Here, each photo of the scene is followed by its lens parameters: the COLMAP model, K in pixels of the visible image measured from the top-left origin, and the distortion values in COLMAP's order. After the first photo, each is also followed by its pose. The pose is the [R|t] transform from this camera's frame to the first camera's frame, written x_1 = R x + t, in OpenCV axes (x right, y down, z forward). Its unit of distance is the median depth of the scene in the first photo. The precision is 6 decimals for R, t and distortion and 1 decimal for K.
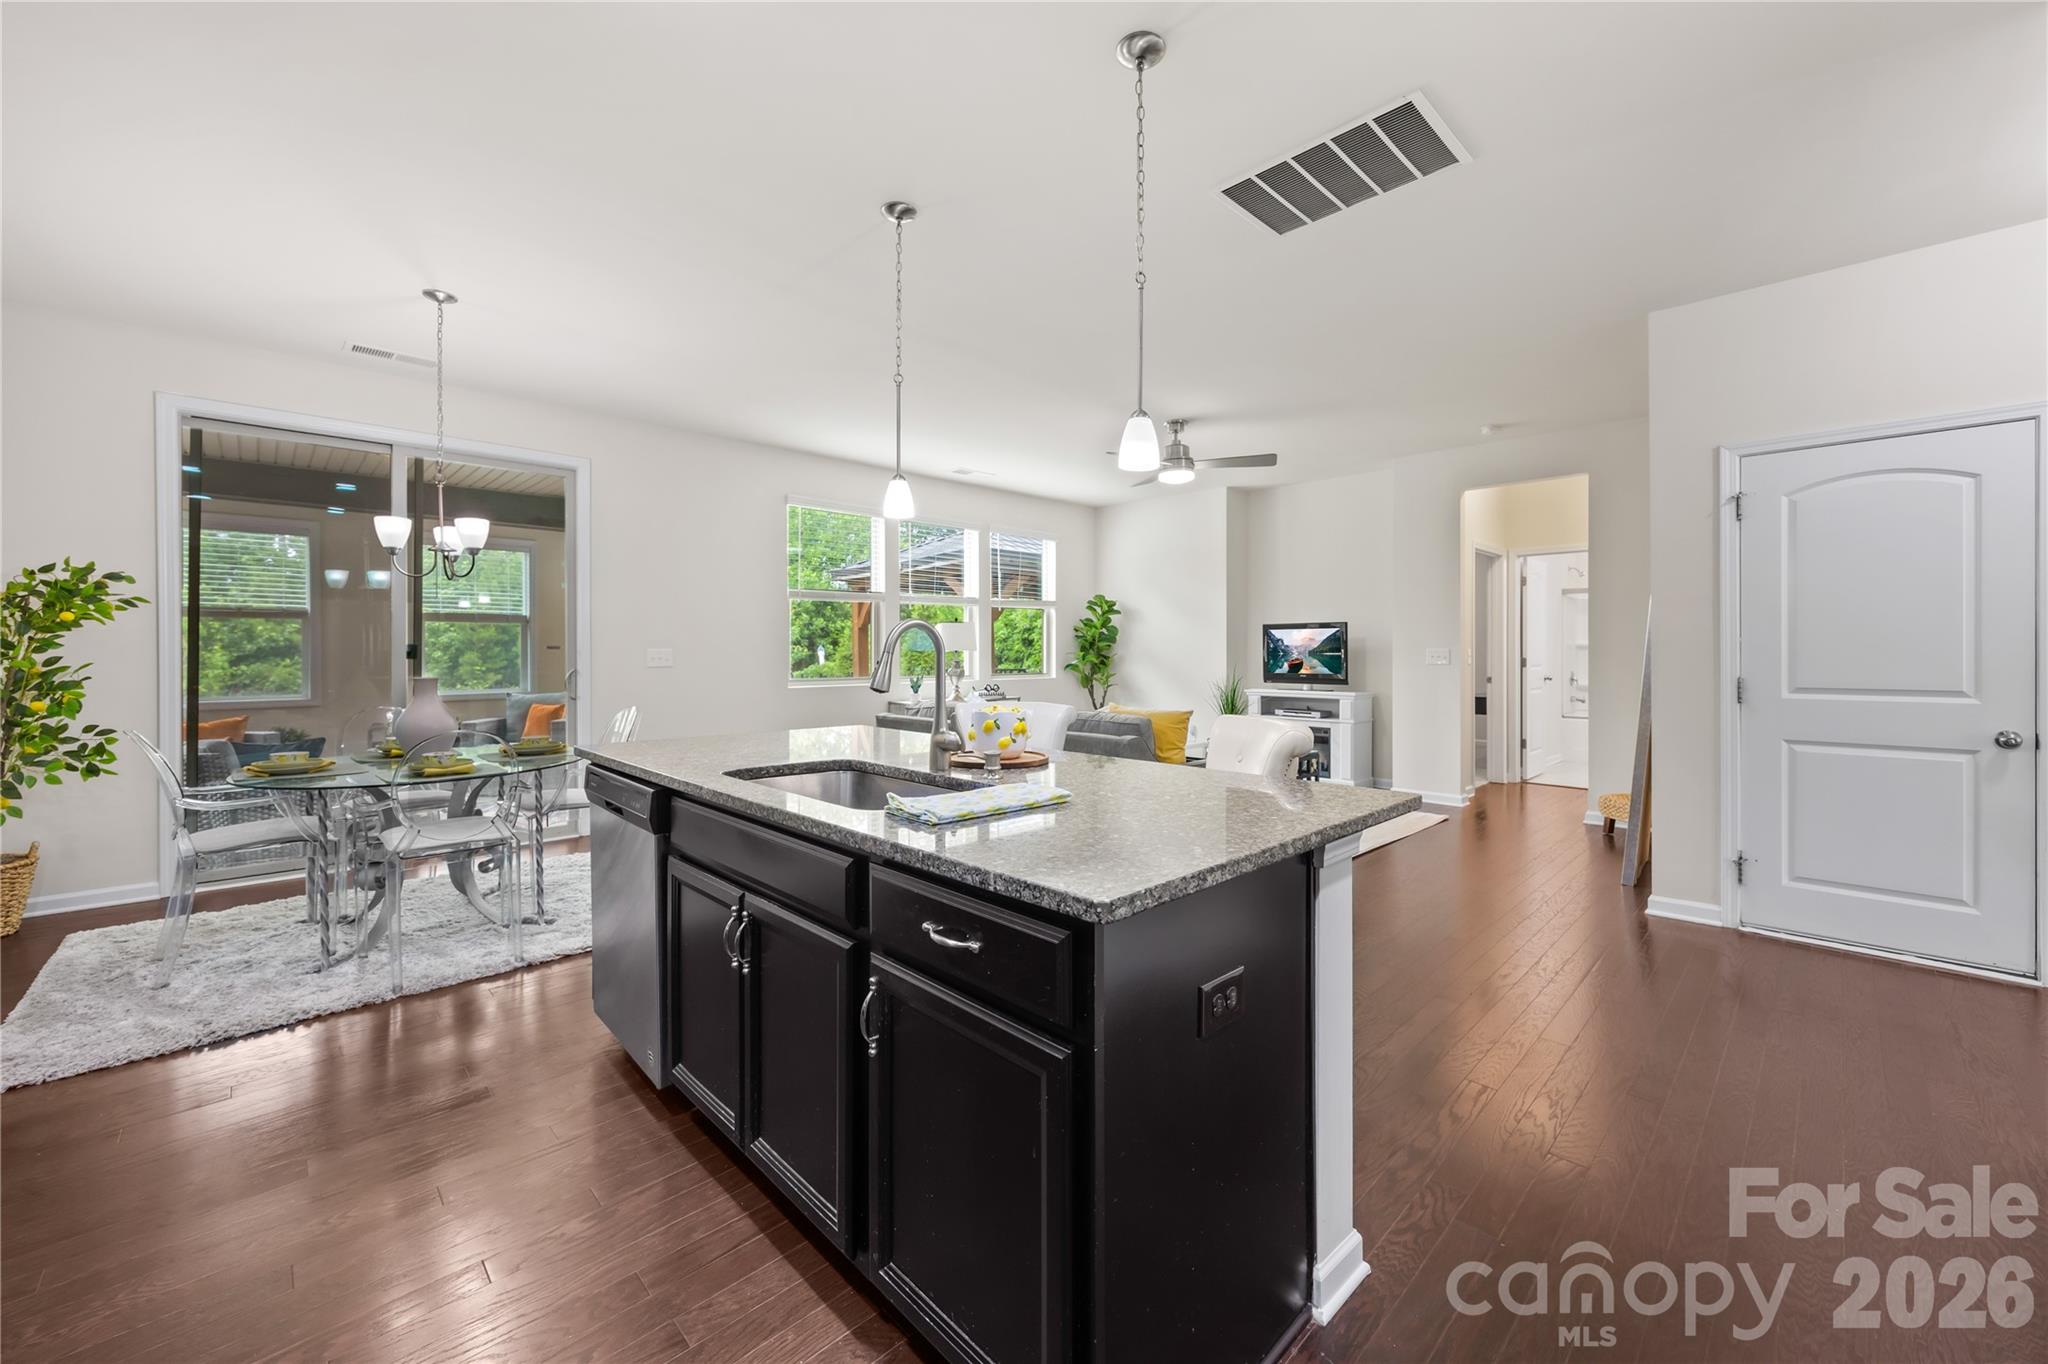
lens RADIAL K [[795.2, 0, 1050.3], [0, 795.2, 653.1], [0, 0, 1]] dist [-0.007675, 0.001464]
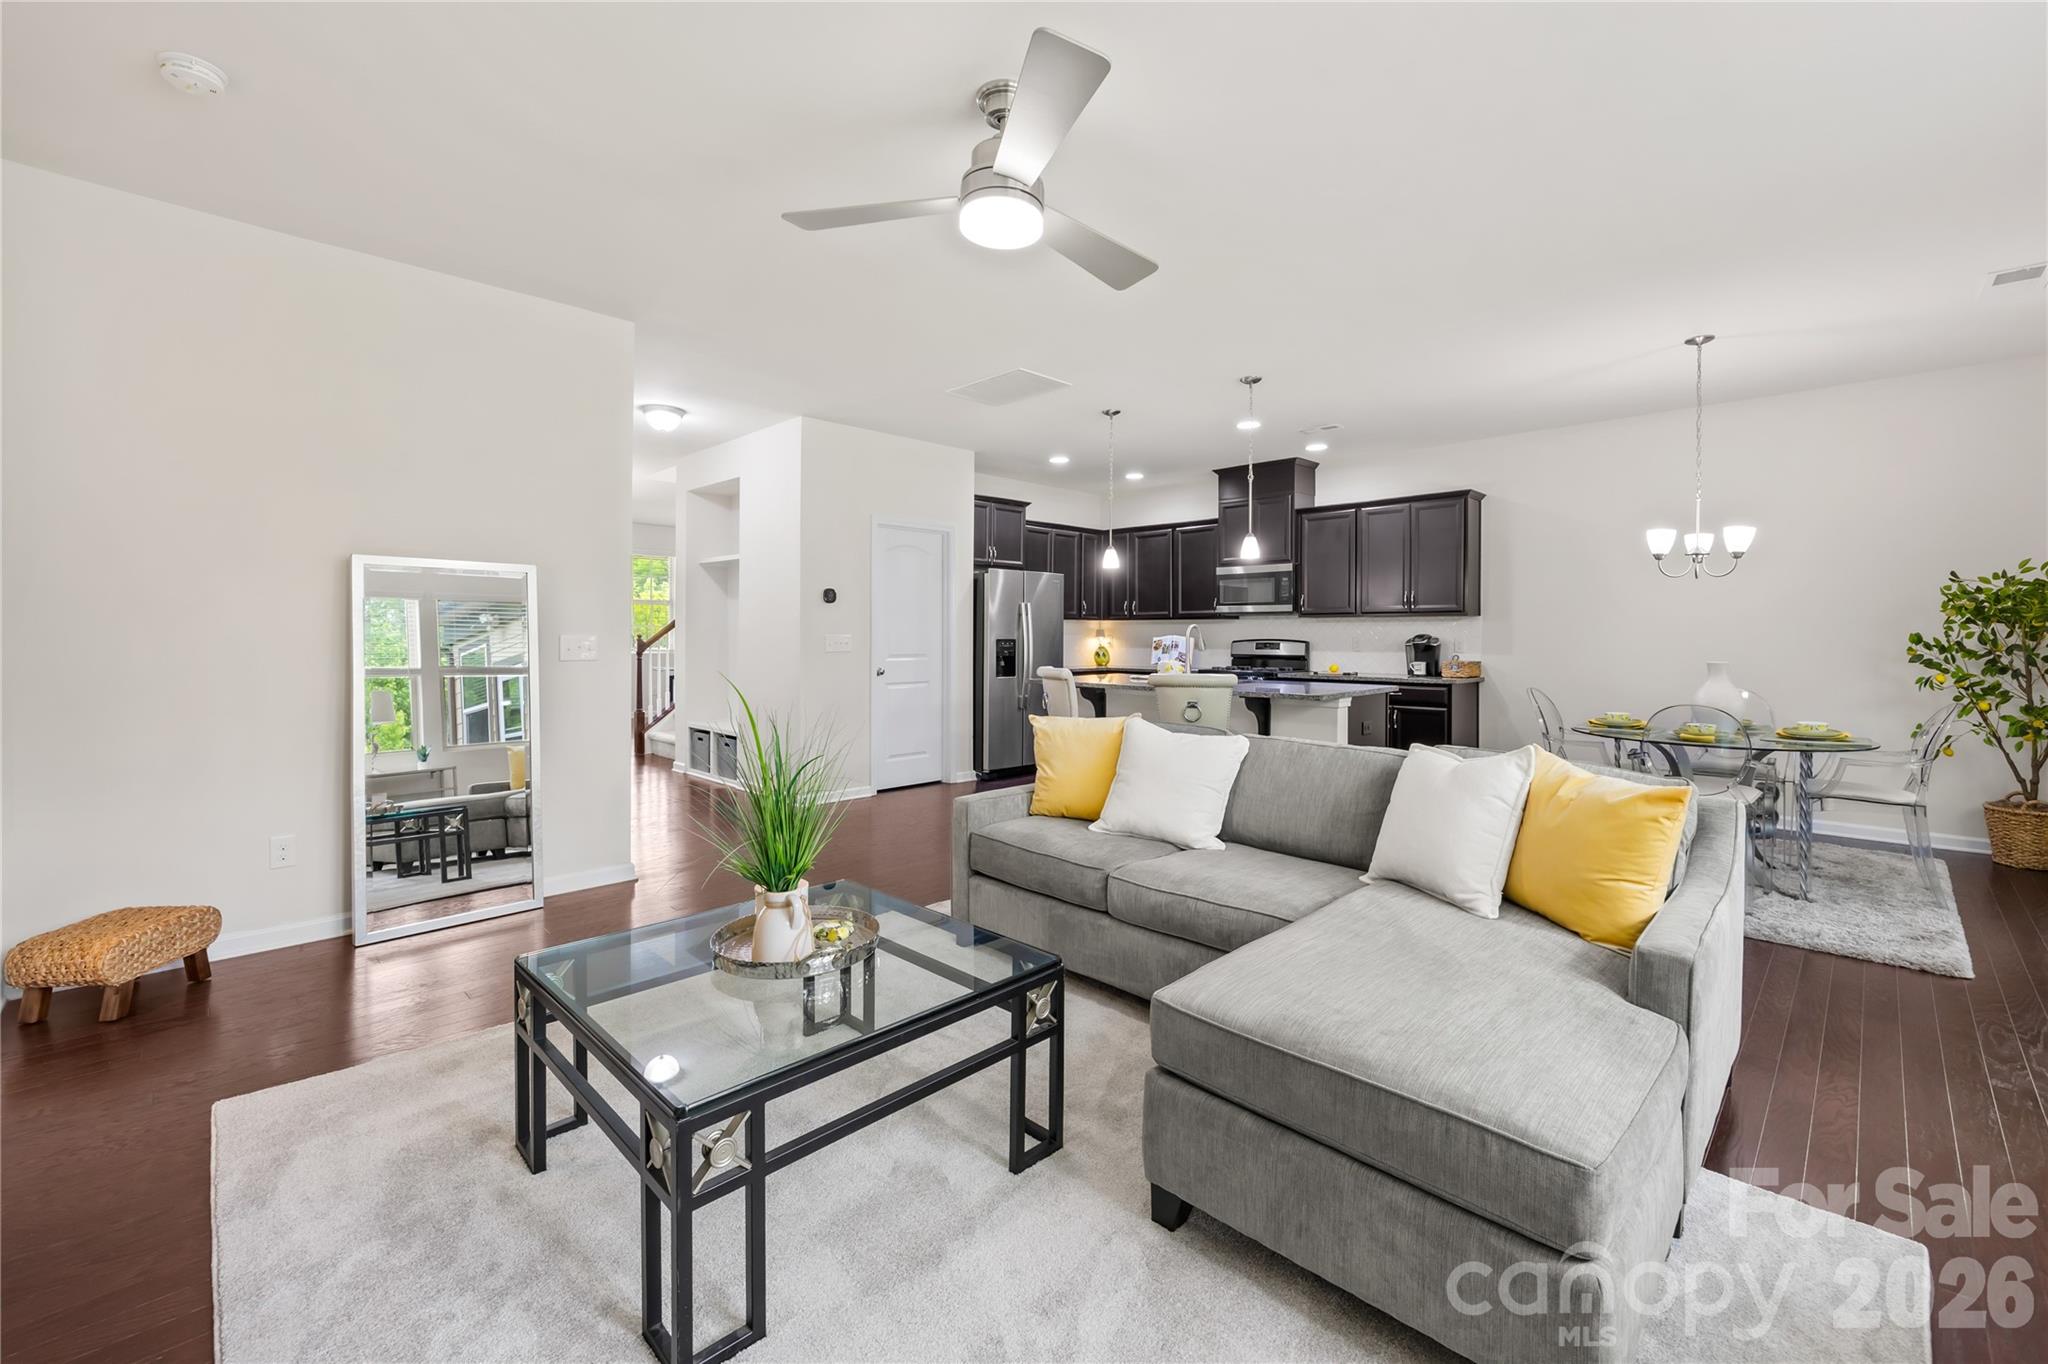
lens RADIAL K [[853.8, 0, 1024.6], [0, 853.8, 645.3], [0, 0, 1]] dist [-0.001158, 0.000034]
pose [[-0.999993, -0.003154, 0.001865, 0.112800], [-0.003127, 0.999891, 0.014448, -0.004200], [-0.001910, 0.014442, -0.999894, 1.094138]]
